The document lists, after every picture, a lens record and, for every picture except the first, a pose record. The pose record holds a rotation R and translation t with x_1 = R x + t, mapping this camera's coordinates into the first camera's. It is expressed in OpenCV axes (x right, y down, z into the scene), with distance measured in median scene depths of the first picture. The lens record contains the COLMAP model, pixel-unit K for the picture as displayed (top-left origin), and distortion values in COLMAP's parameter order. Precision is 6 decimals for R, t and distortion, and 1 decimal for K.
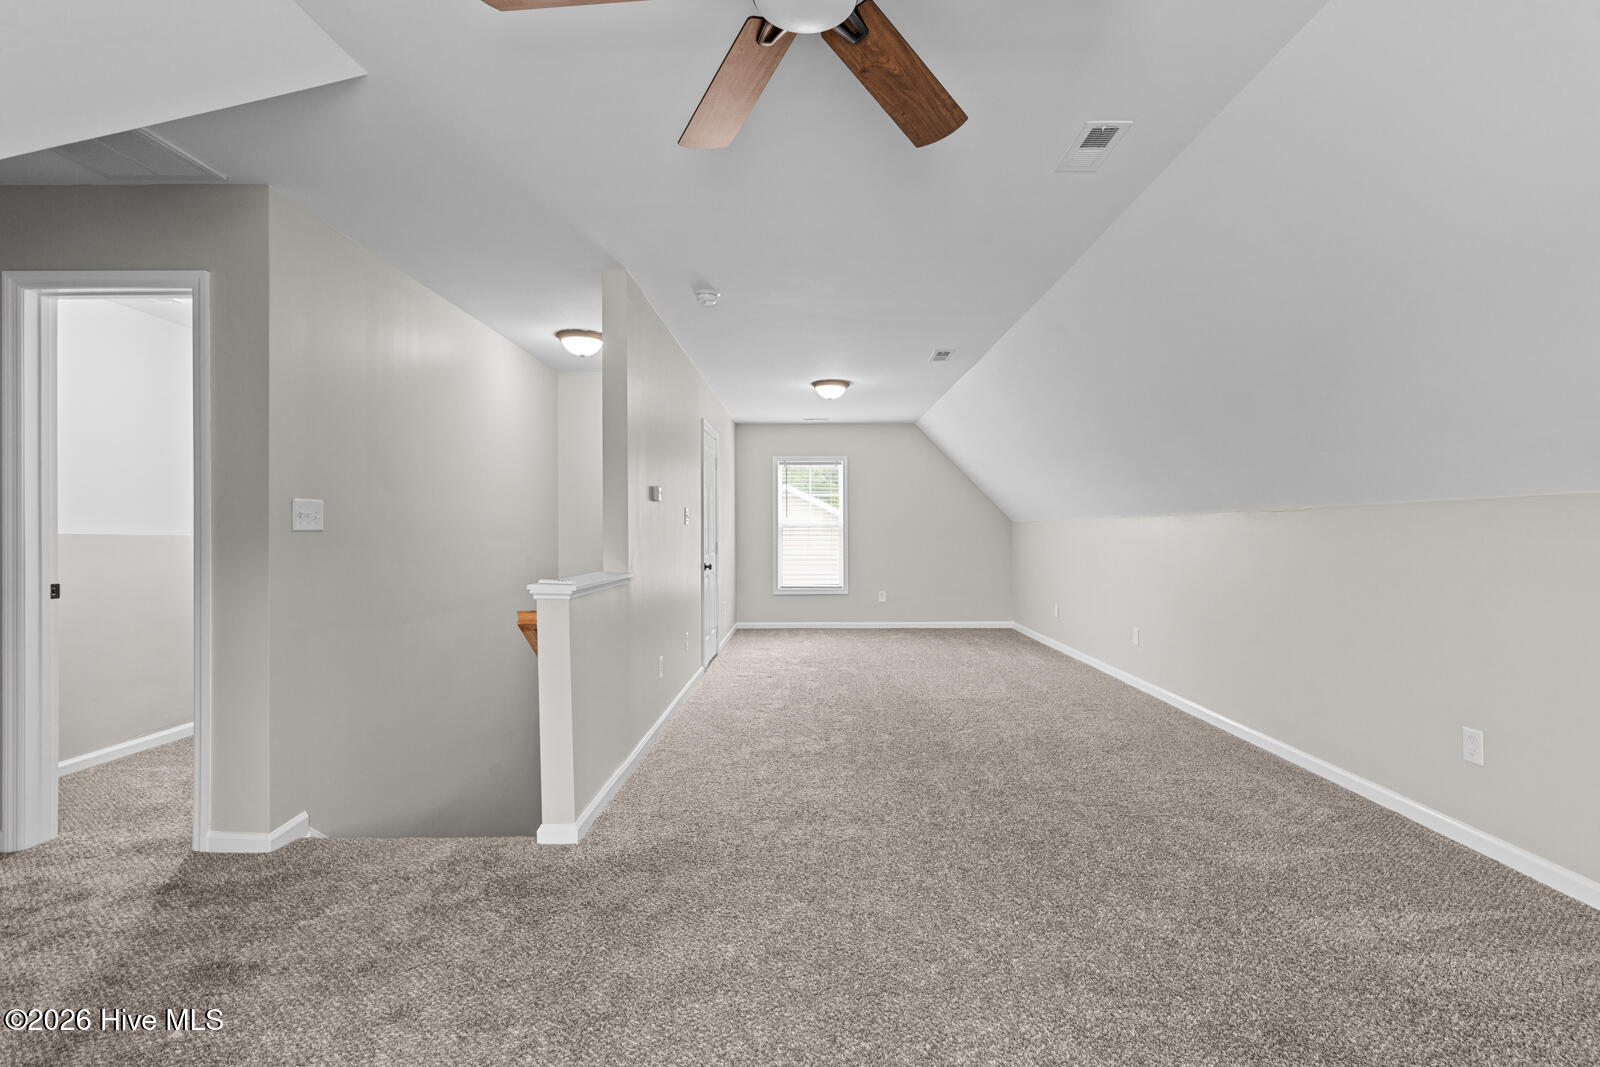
lens RADIAL K [[724.8, 0, 813.1], [0, 724.8, 529.2], [0, 0, 1]] dist [0.006372, -0.000079]
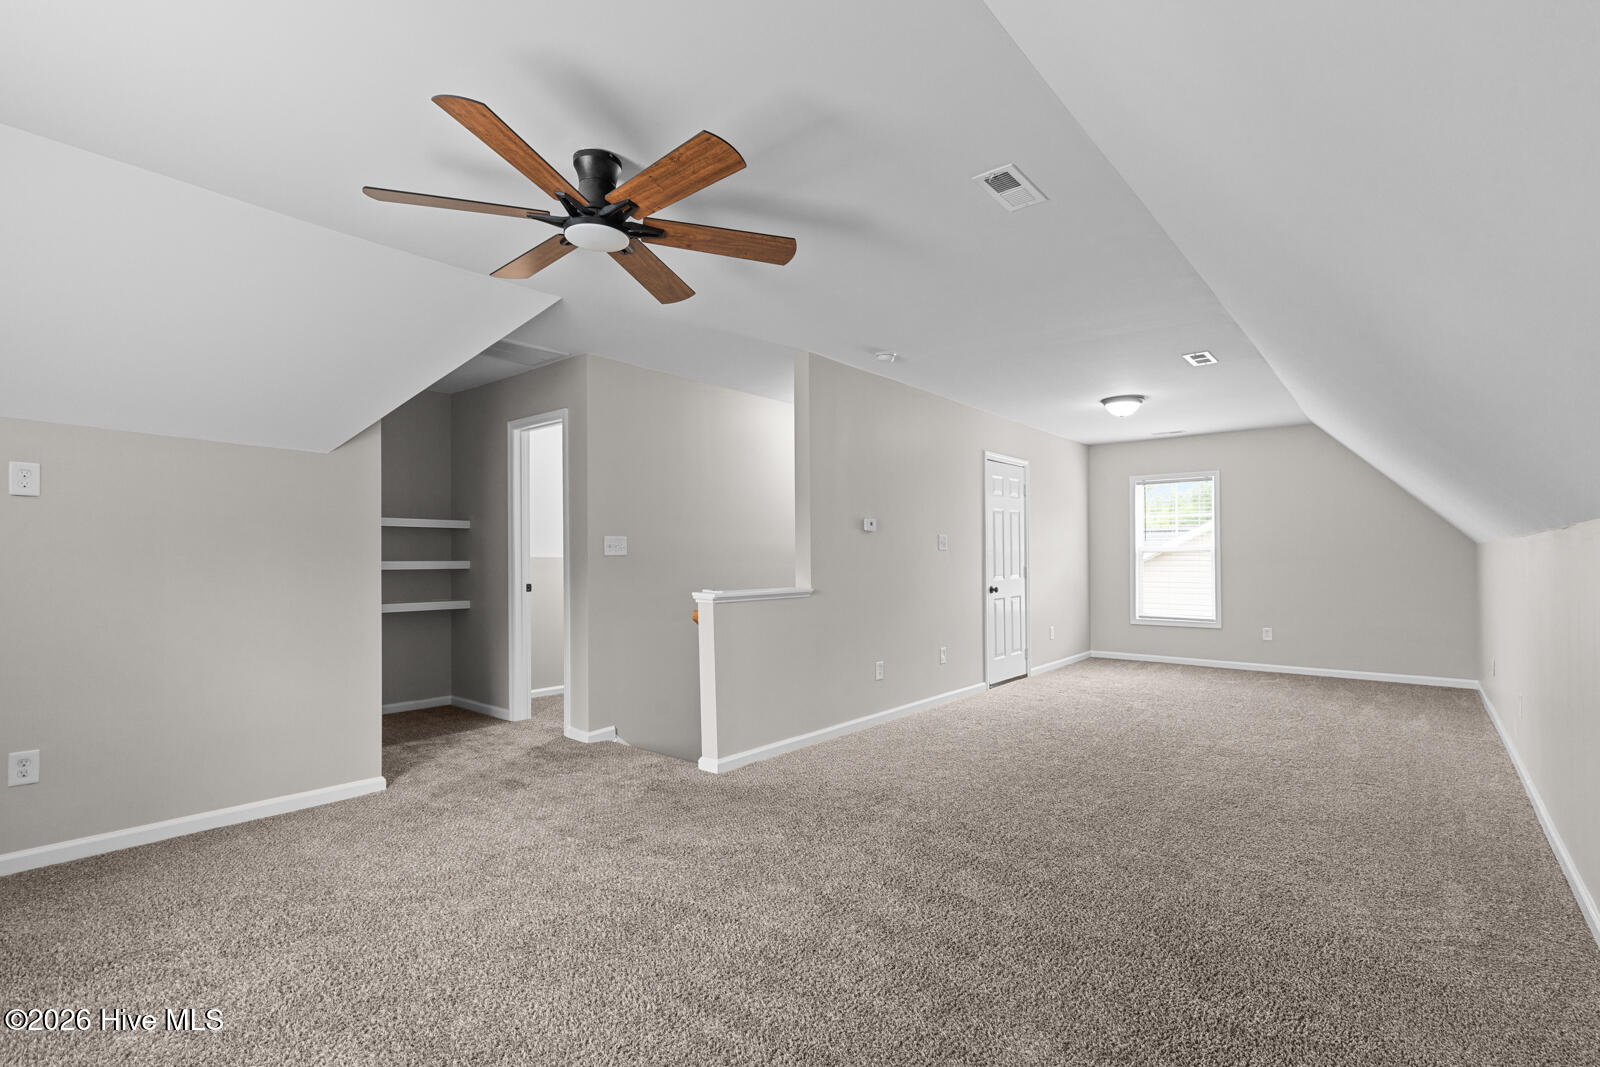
lens RADIAL K [[731.0, 0, 800.3], [0, 731.0, 562.1], [0, 0, 1]] dist [0.002584, 0.000058]
pose [[0.770818, 0.006471, -0.637023, 0.697577], [0.000598, 0.999941, 0.010881, -0.001580], [0.637056, -0.008768, 0.770768, -0.004555]]
